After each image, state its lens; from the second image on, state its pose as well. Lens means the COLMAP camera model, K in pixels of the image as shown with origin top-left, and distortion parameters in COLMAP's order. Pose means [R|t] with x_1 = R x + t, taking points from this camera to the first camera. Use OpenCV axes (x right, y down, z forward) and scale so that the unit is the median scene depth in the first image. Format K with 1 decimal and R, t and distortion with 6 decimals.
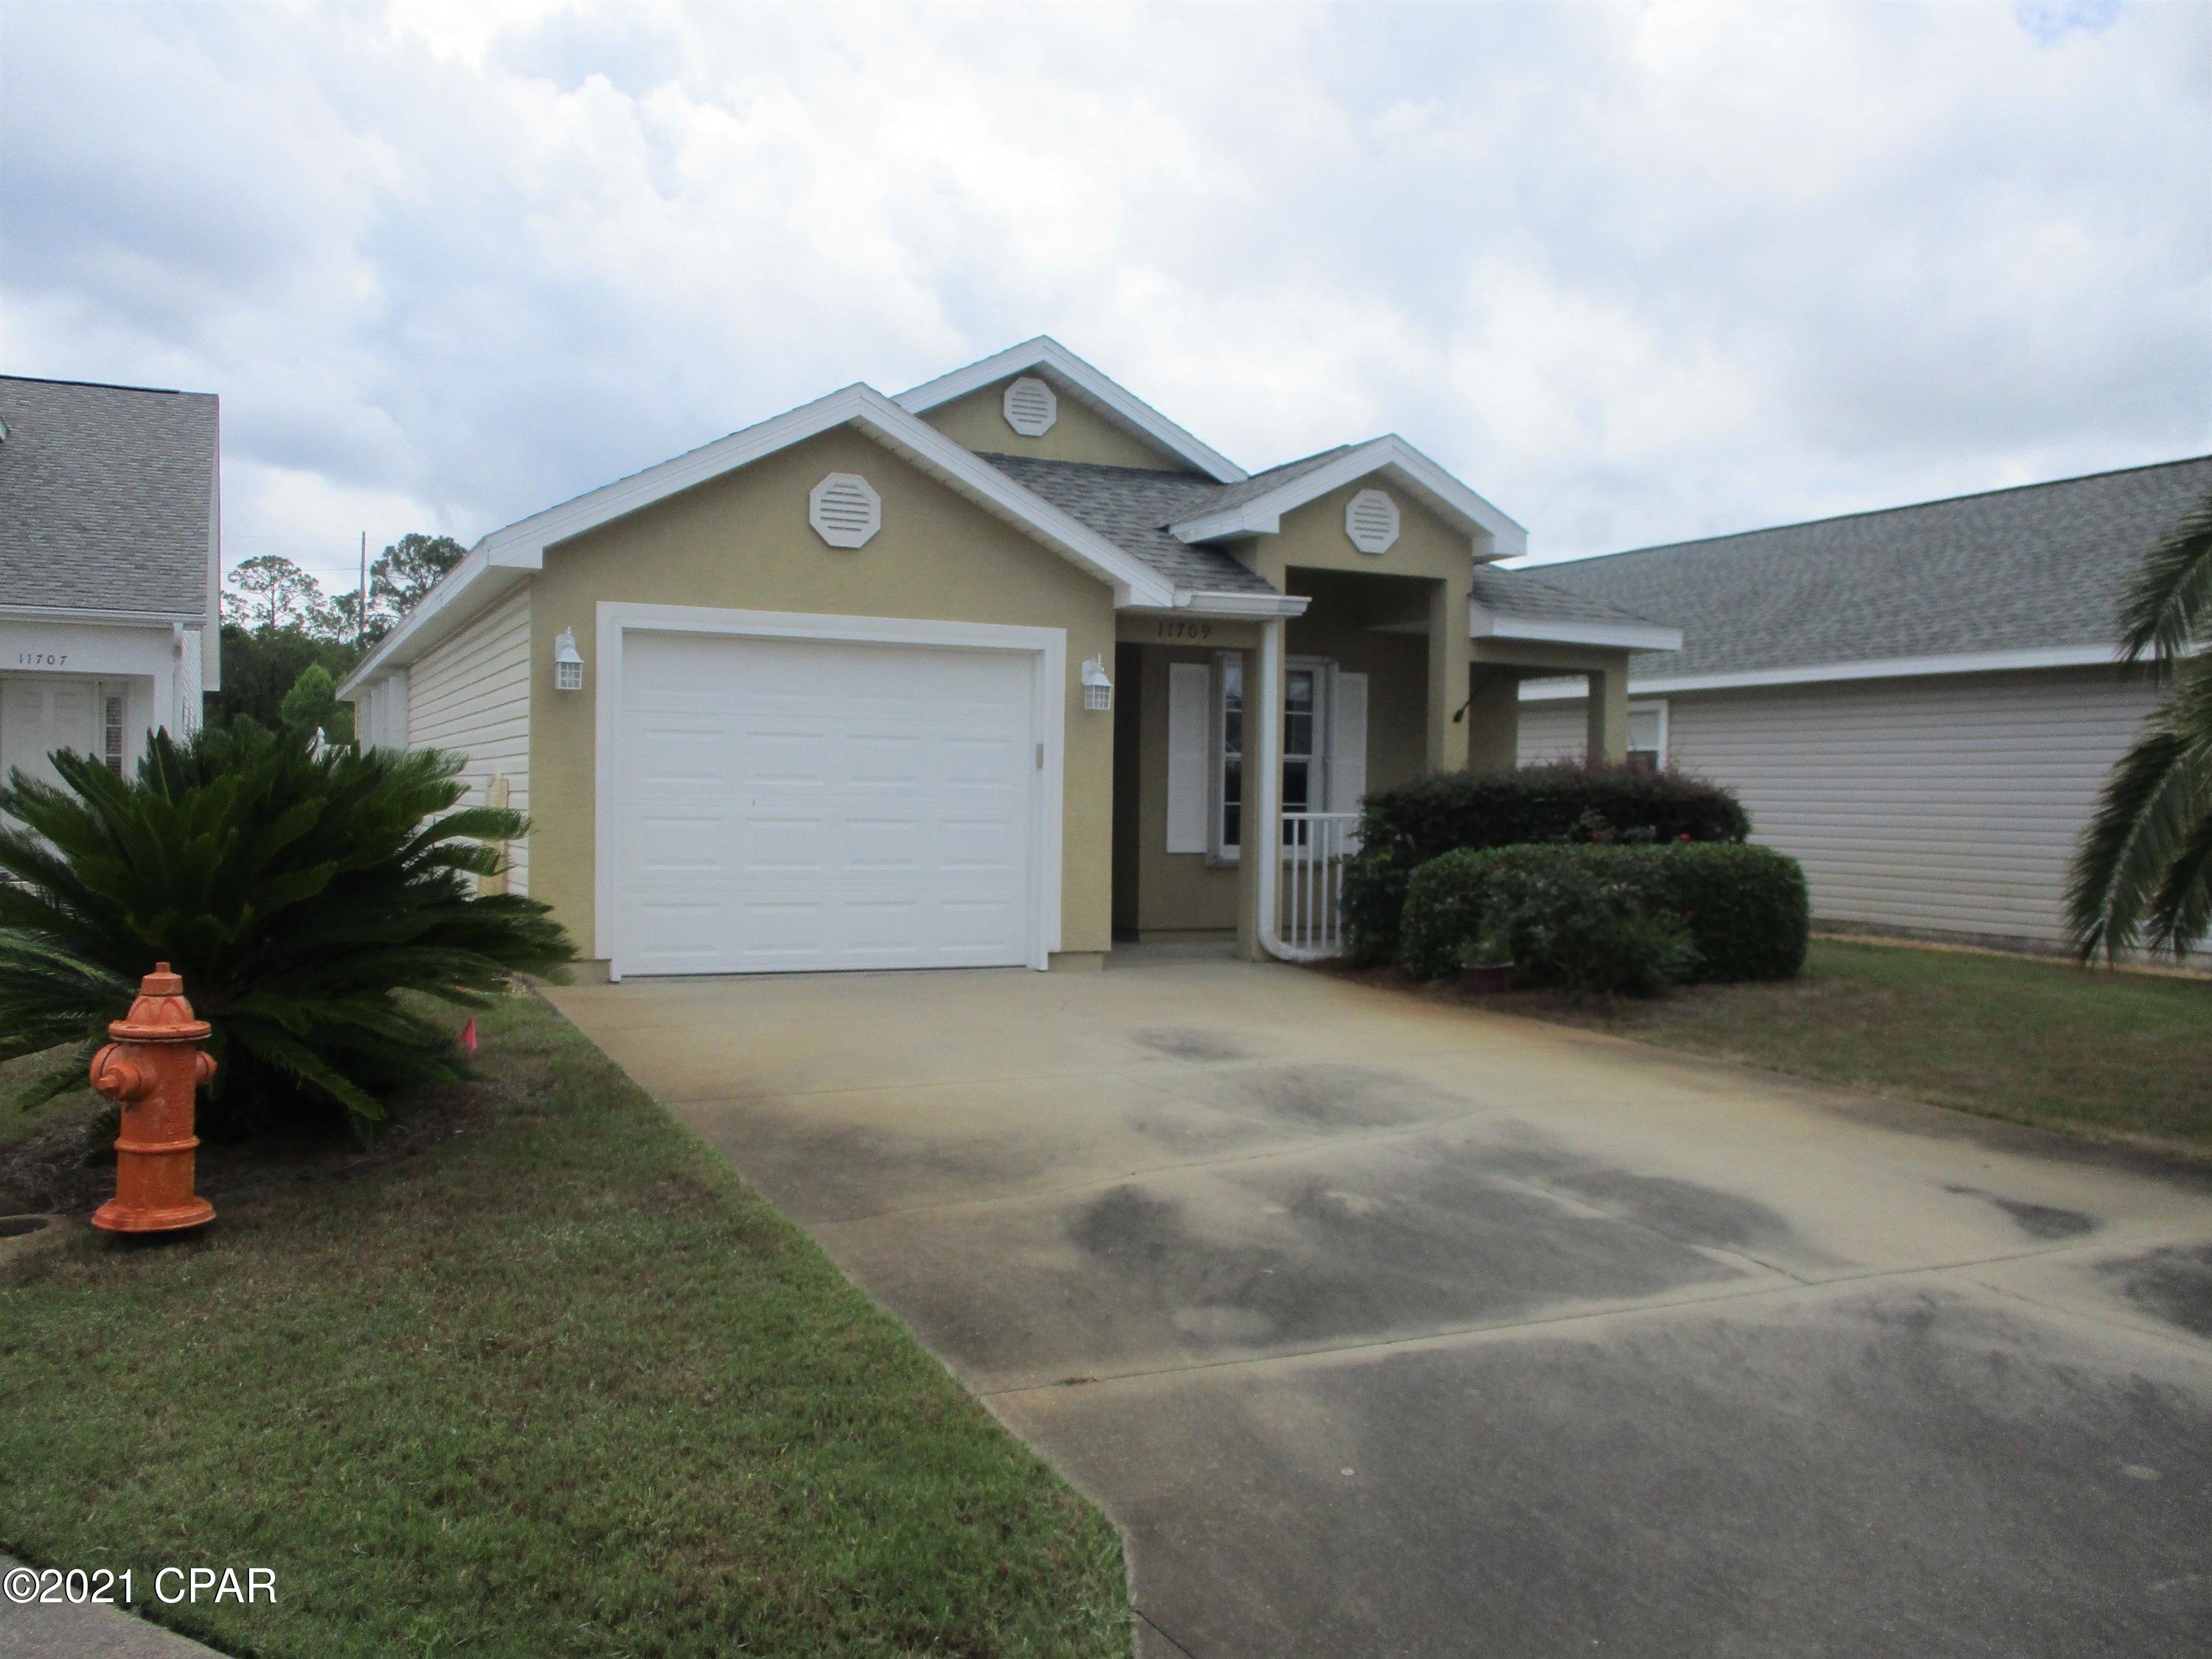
lens RADIAL K [[1830.7, 0, 1200.0], [0, 1830.7, 821.9], [0, 0, 1]] dist [-0.004388, 0.000226]
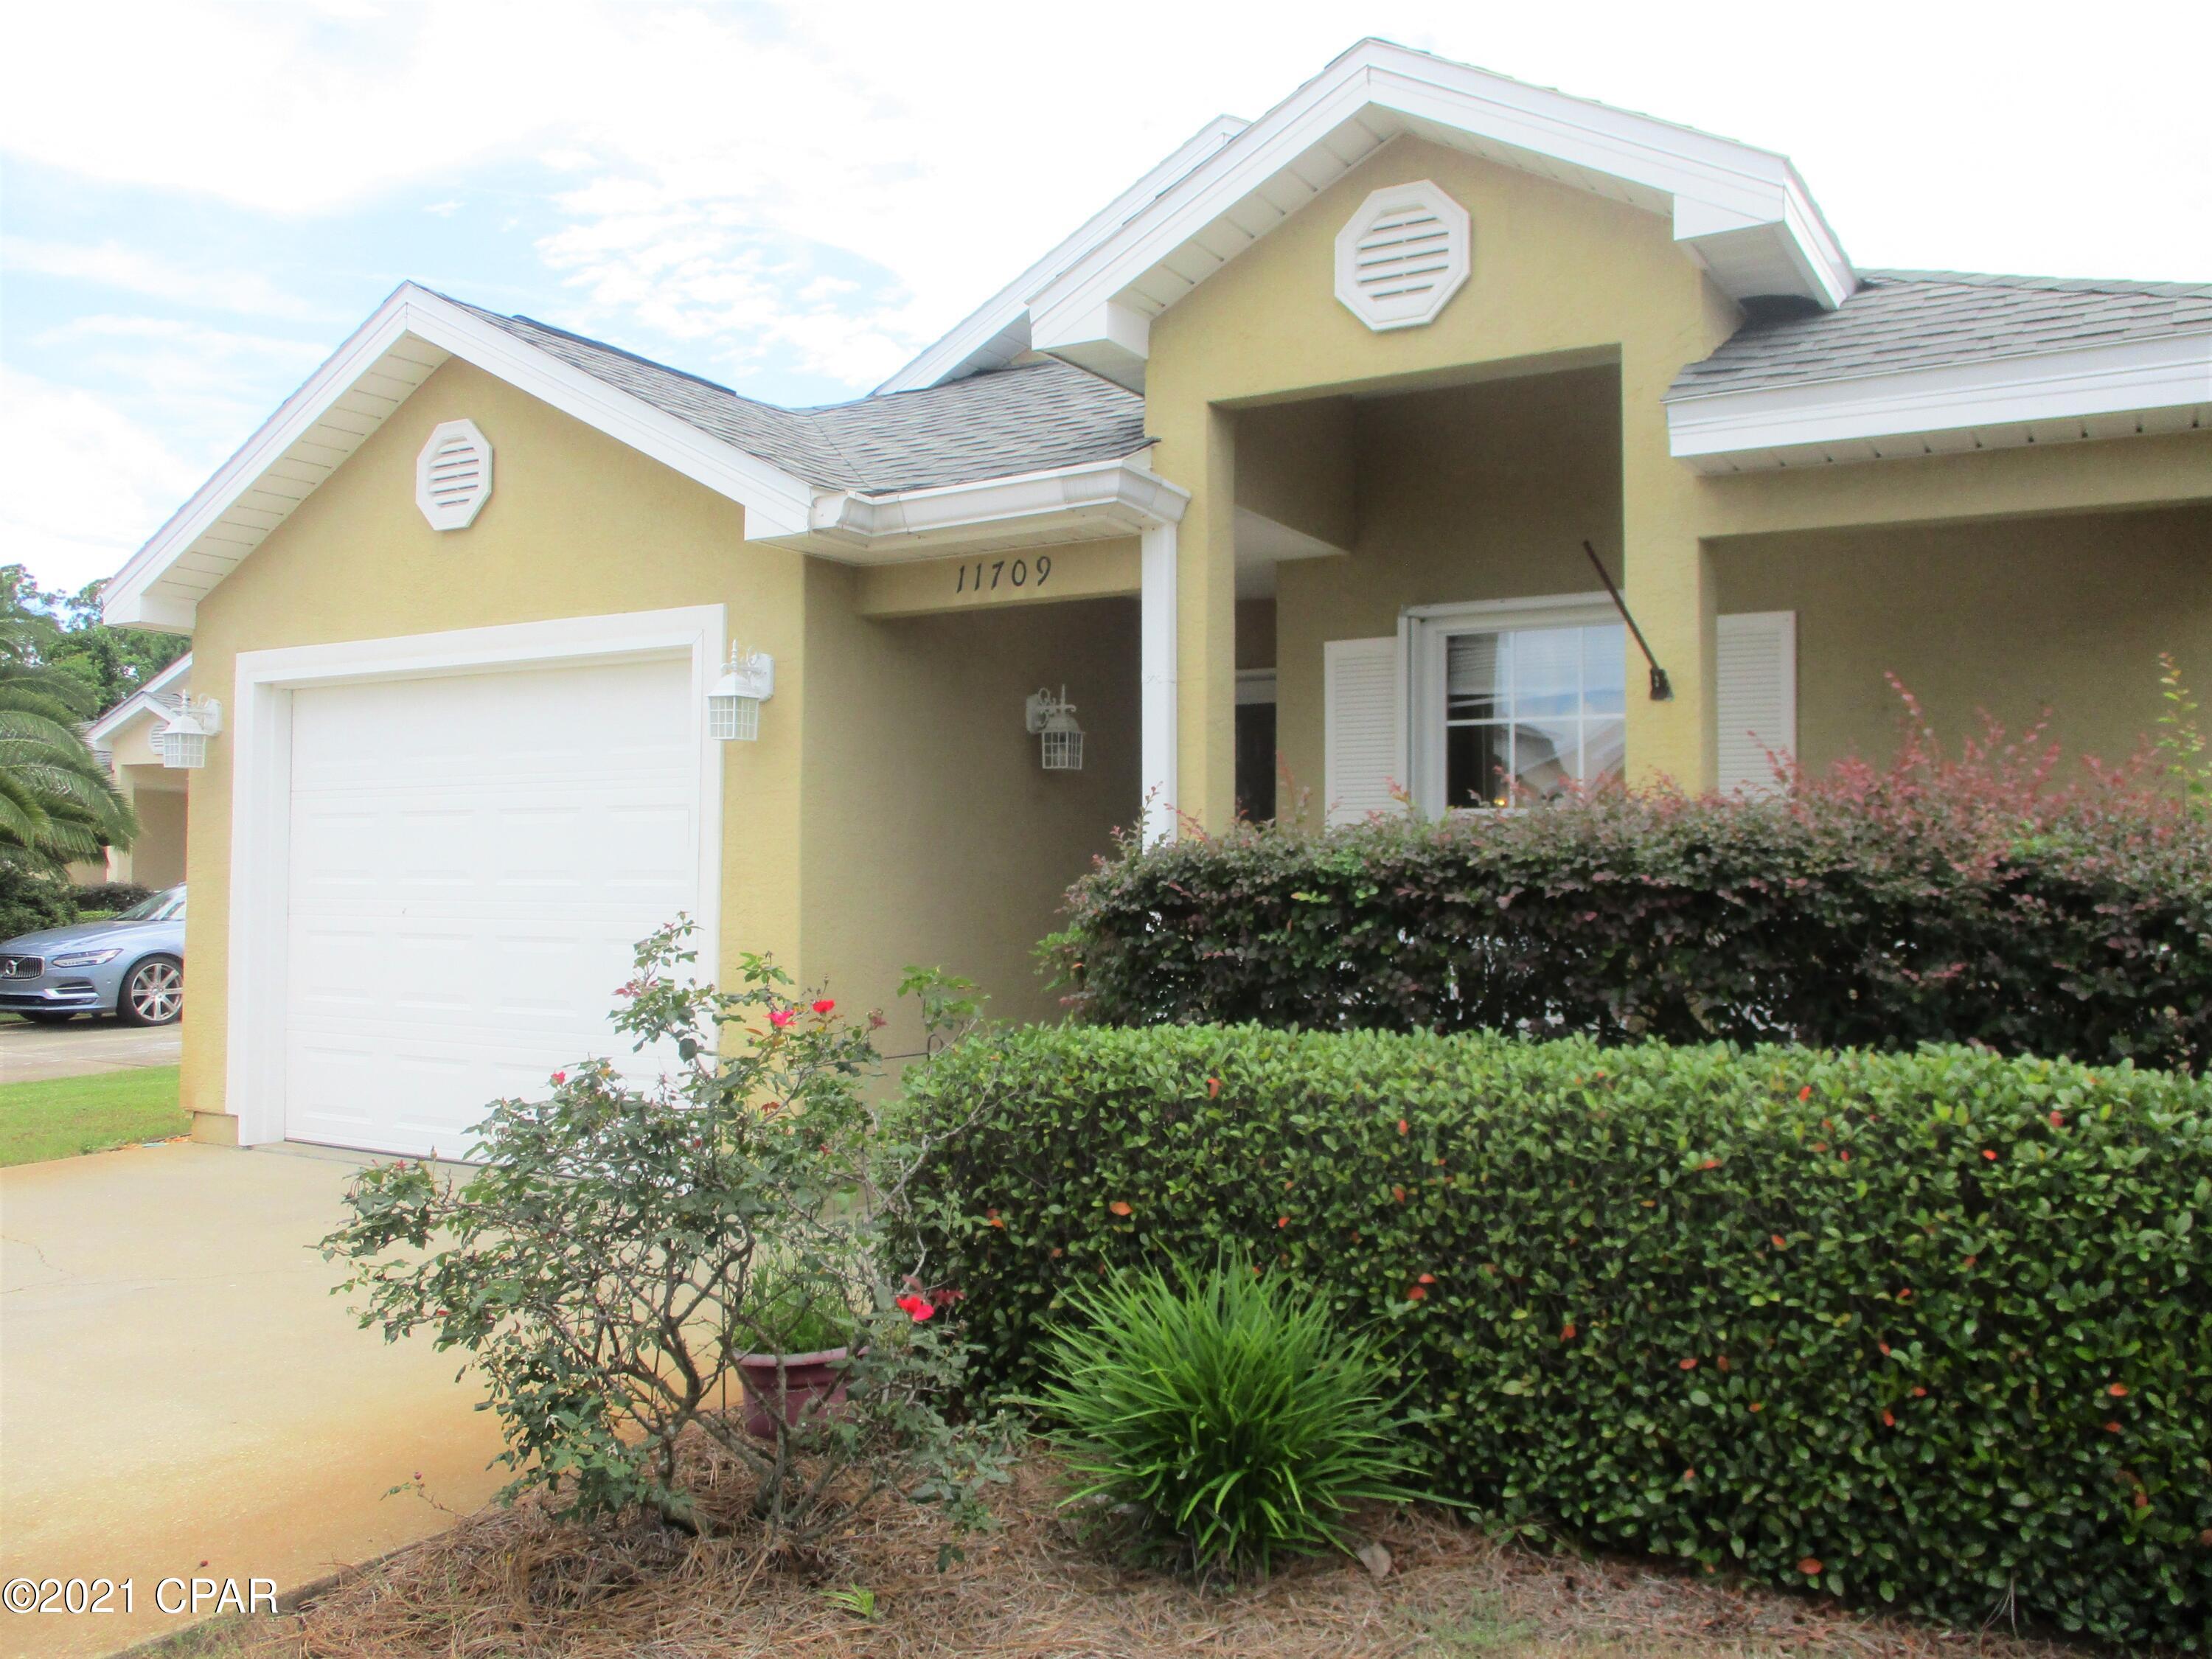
lens RADIAL K [[1868.0, 0, 1159.7], [0, 1868.0, 828.8], [0, 0, 1]] dist [-0.012740, 0.002070]
pose [[0.521219, -0.043045, -0.852336, 0.455609], [-0.009391, 0.998377, -0.056163, -0.004349], [0.853371, 0.037278, 0.519969, 0.765415]]
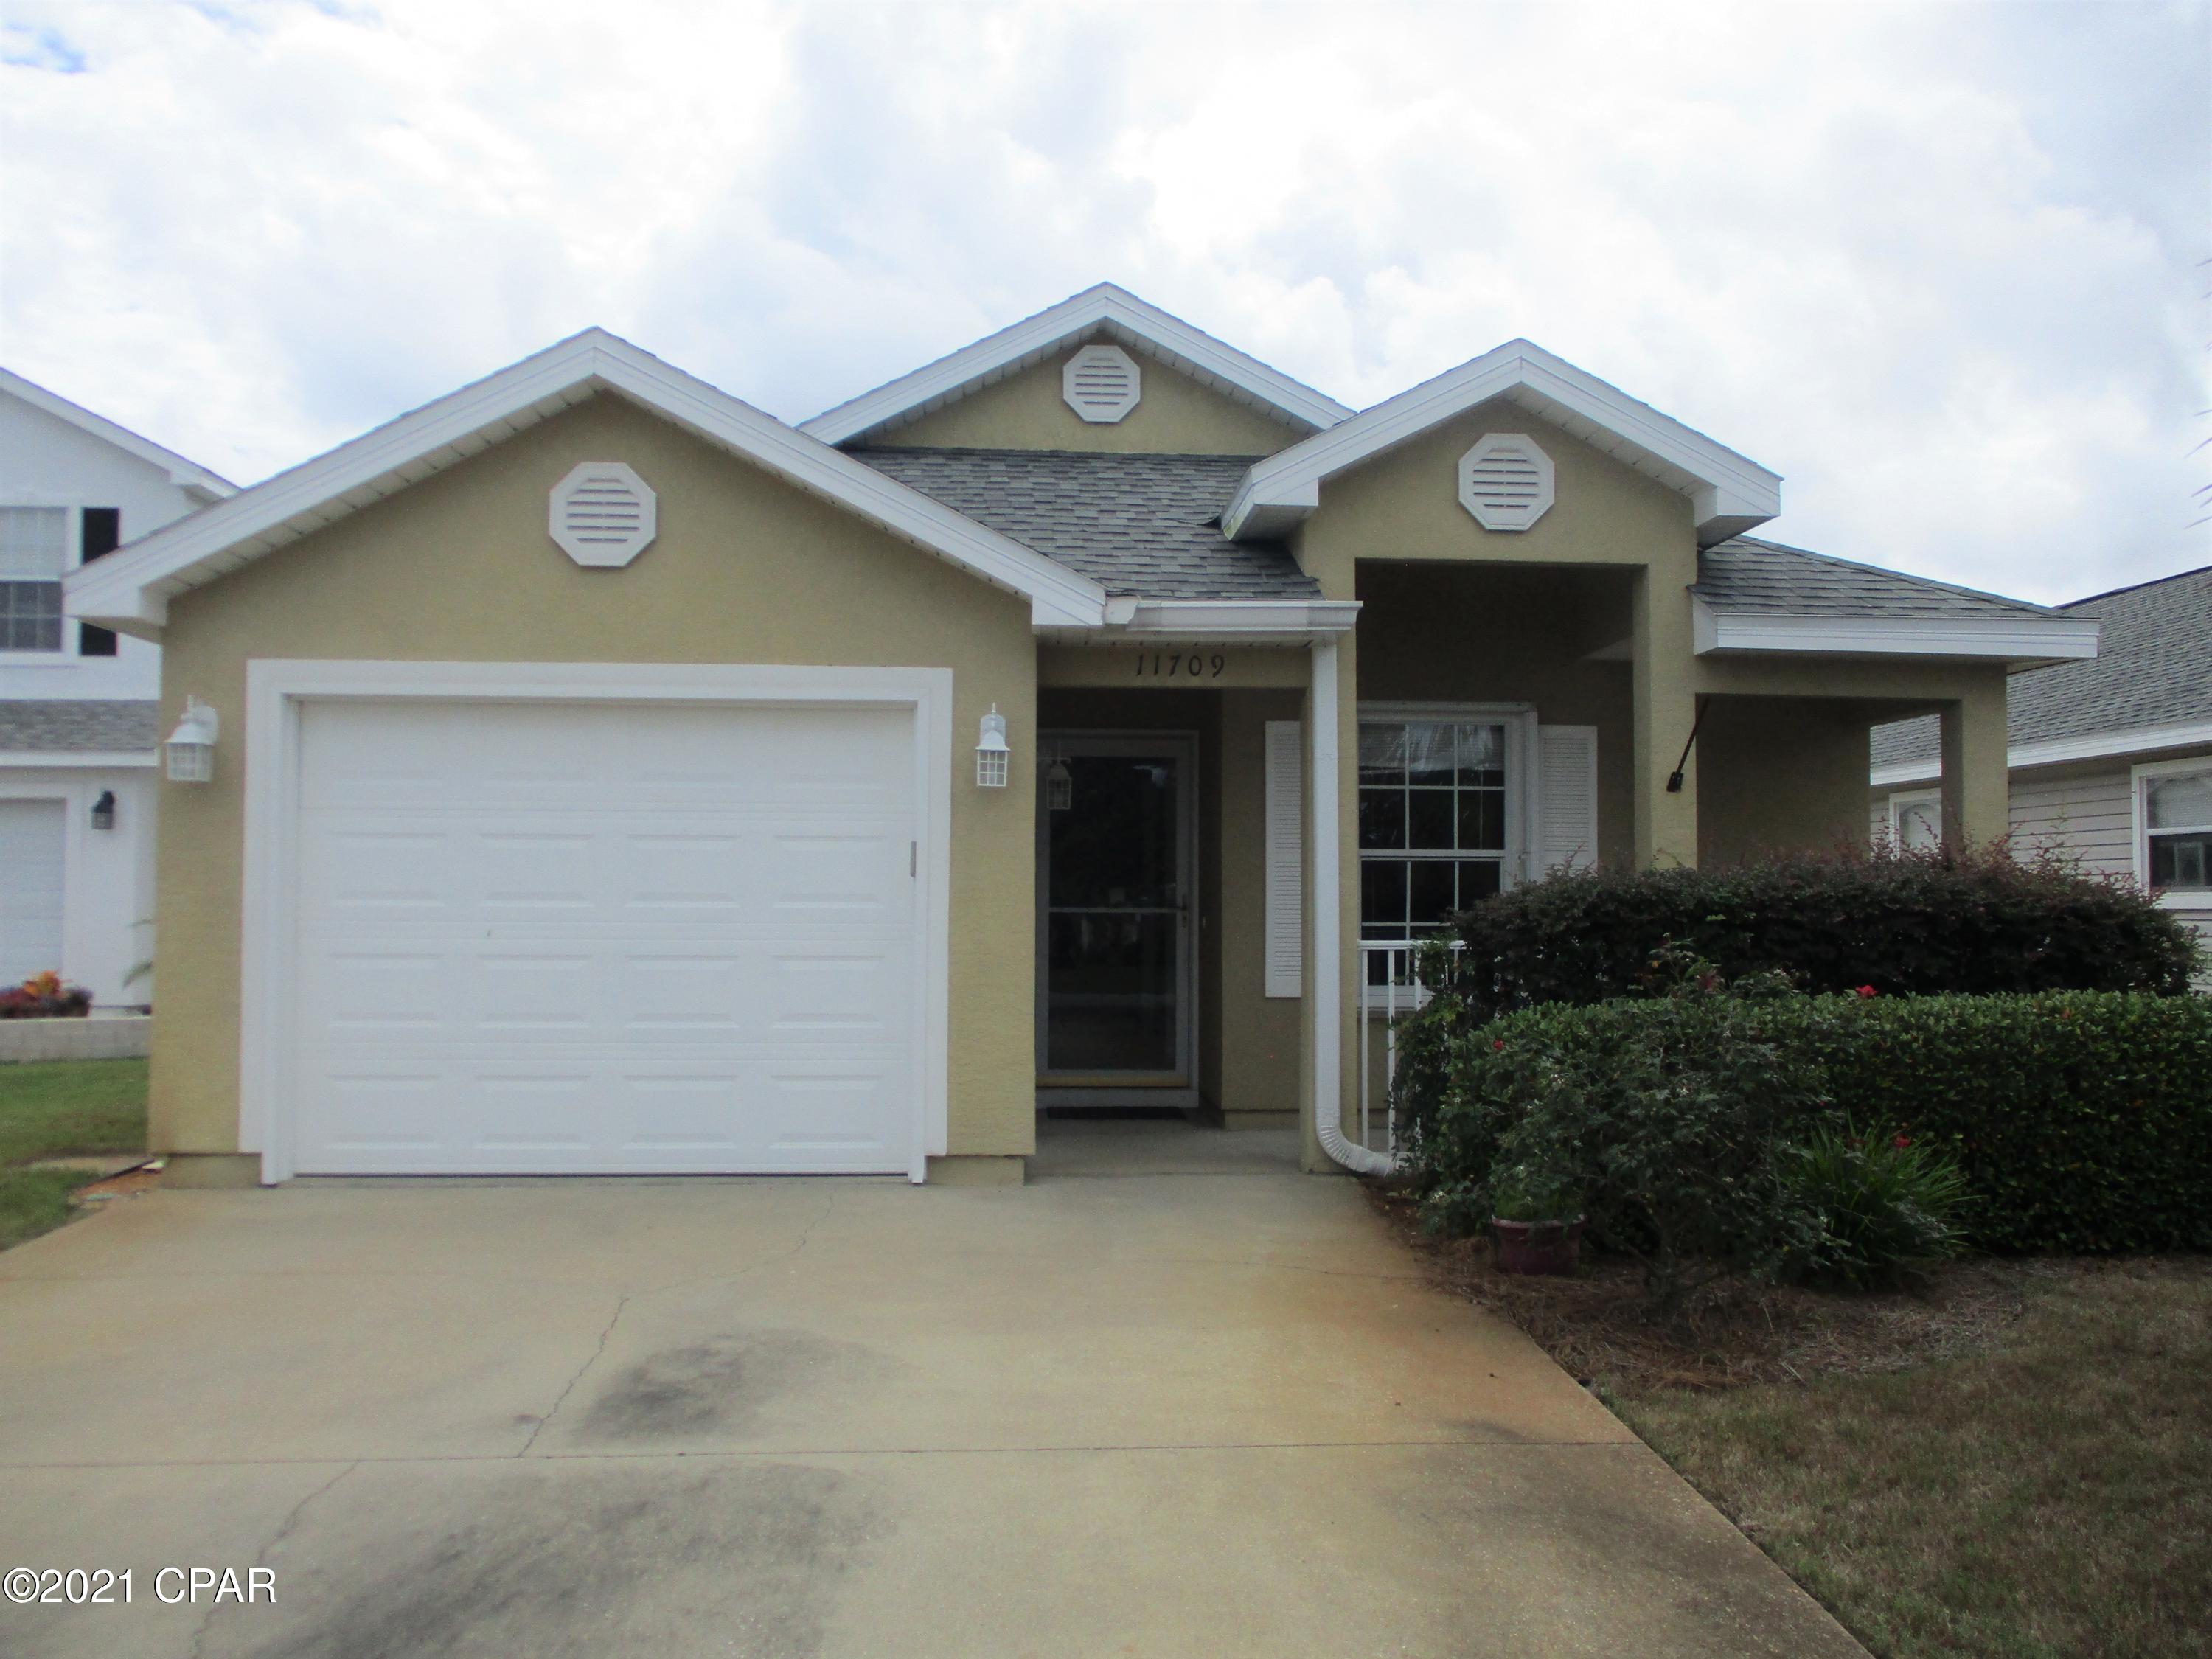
lens RADIAL K [[1868.0, 0, 1159.7], [0, 1868.0, 828.8], [0, 0, 1]] dist [-0.012740, 0.002070]
pose [[0.924208, -0.027410, -0.380904, 0.238546], [0.006093, 0.998352, -0.057058, -0.007183], [0.381840, 0.050413, 0.922852, 0.377264]]
